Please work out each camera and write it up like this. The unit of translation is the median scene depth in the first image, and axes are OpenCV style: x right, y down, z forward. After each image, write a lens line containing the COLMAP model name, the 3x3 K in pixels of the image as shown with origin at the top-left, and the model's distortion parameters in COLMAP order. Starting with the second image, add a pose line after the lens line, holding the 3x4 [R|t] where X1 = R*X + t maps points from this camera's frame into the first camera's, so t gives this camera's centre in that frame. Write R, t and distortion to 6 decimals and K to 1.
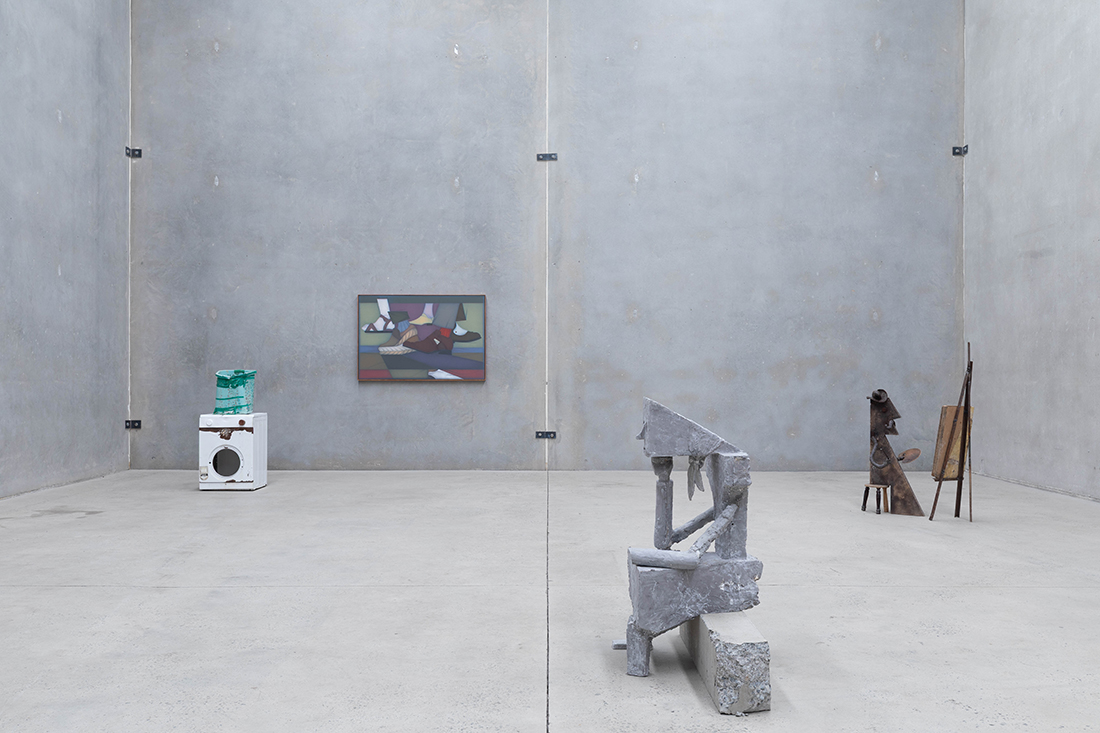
lens RADIAL K [[1071.7, 0, 550.8], [0, 1071.7, 310.8], [0, 0, 1]] dist [0.003865, 0.010777]
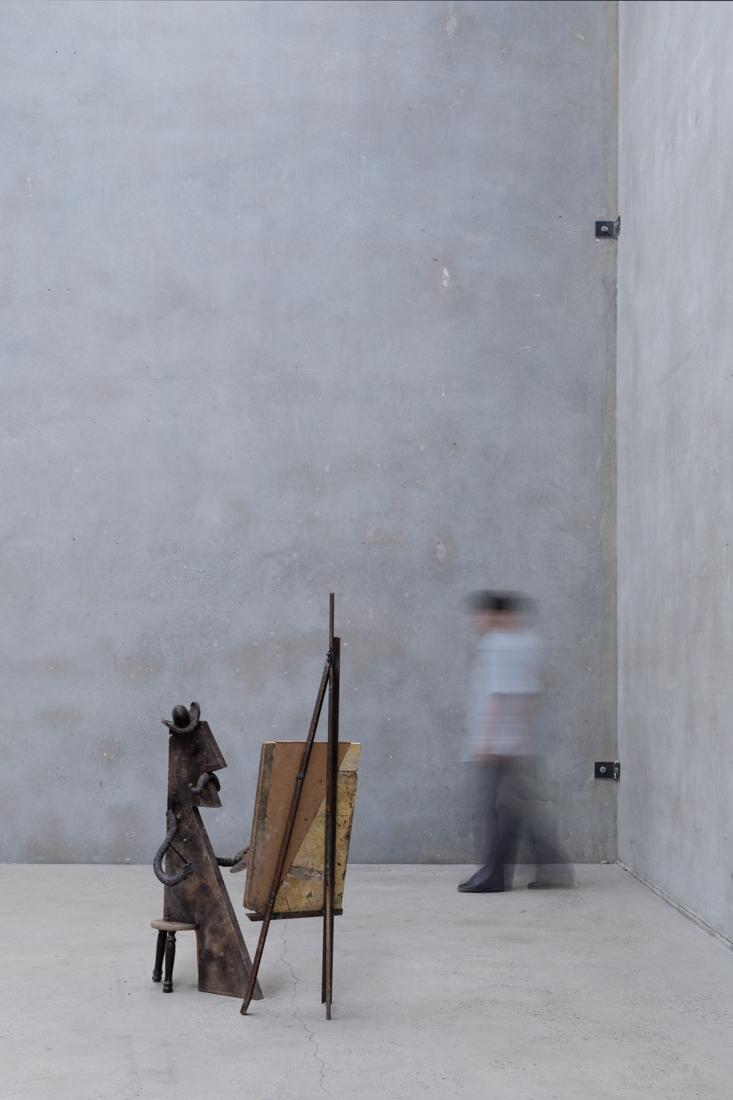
lens RADIAL K [[1605.9, 0, 407.3], [0, 1605.9, 456.2], [0, 0, 1]] dist [0.008292, -0.014286]
pose [[0.999945, -0.002785, -0.010108, 0.298788], [0.002058, 0.997459, -0.071219, 0.014310], [0.010281, 0.071194, 0.997410, 0.245700]]
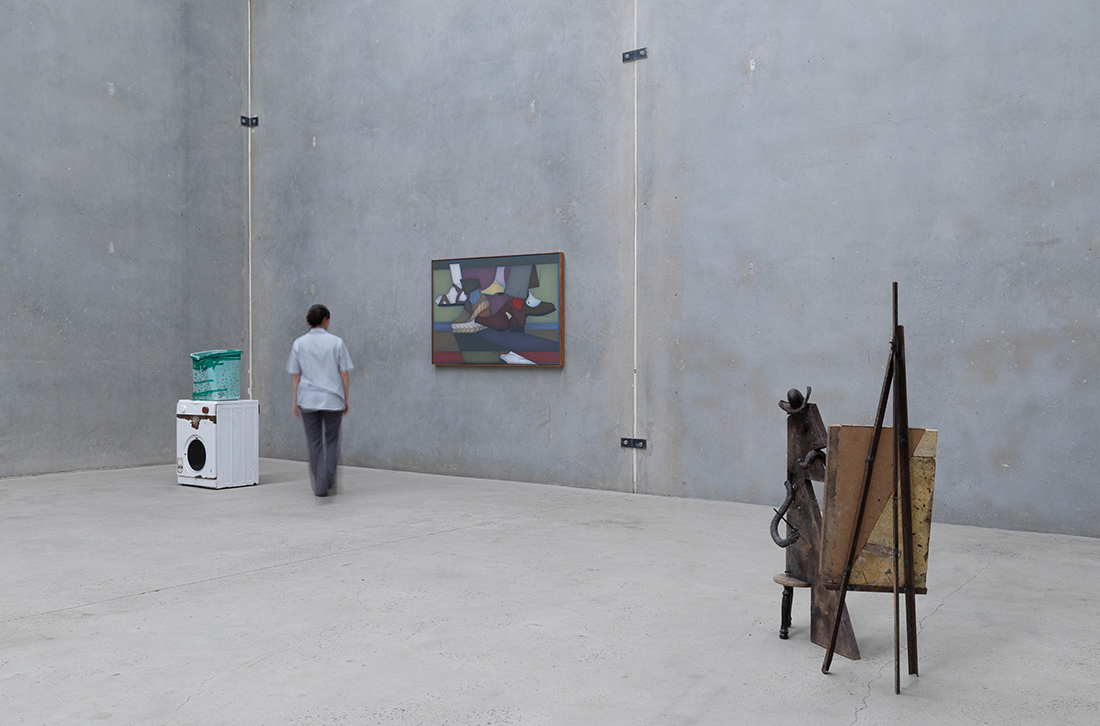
lens RADIAL K [[1061.5, 0, 551.4], [0, 1061.5, 319.8], [0, 0, 1]] dist [0.004200, 0.005104]
pose [[0.803167, -0.015775, -0.595545, 0.374326], [0.025226, 0.999653, 0.007541, 0.026529], [0.595219, -0.021080, 0.803287, 0.398552]]
